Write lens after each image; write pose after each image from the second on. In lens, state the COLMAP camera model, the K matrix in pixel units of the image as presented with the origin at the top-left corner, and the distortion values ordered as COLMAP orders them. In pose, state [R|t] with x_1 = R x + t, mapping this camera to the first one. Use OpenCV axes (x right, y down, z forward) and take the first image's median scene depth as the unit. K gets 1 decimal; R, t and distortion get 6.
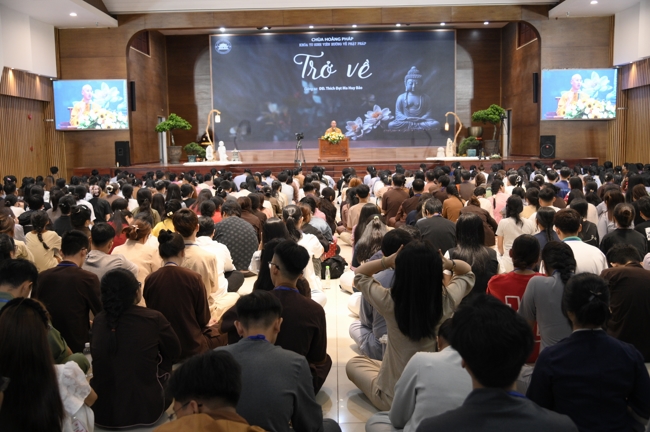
lens RADIAL K [[612.7, 0, 325.0], [0, 612.7, 216.0], [0, 0, 1]] dist [-0.037180, -0.002795]
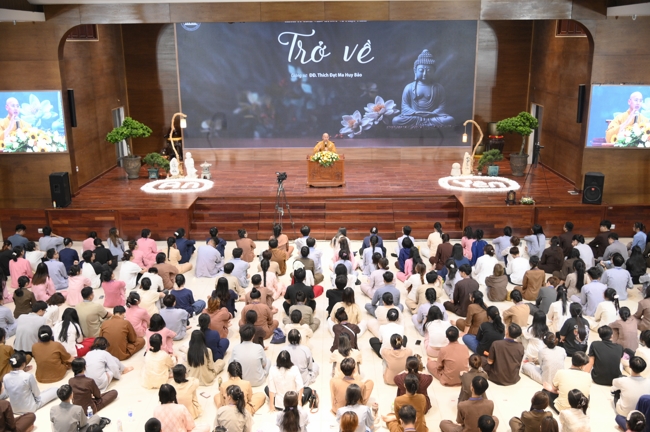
lens RADIAL K [[612.7, 0, 325.0], [0, 612.7, 216.0], [0, 0, 1]] dist [-0.037180, -0.002795]
pose [[0.999933, 0.008112, 0.008209, 0.006375], [-0.009344, 0.986528, 0.163328, -0.157094], [-0.006773, -0.163394, 0.986538, 0.162547]]
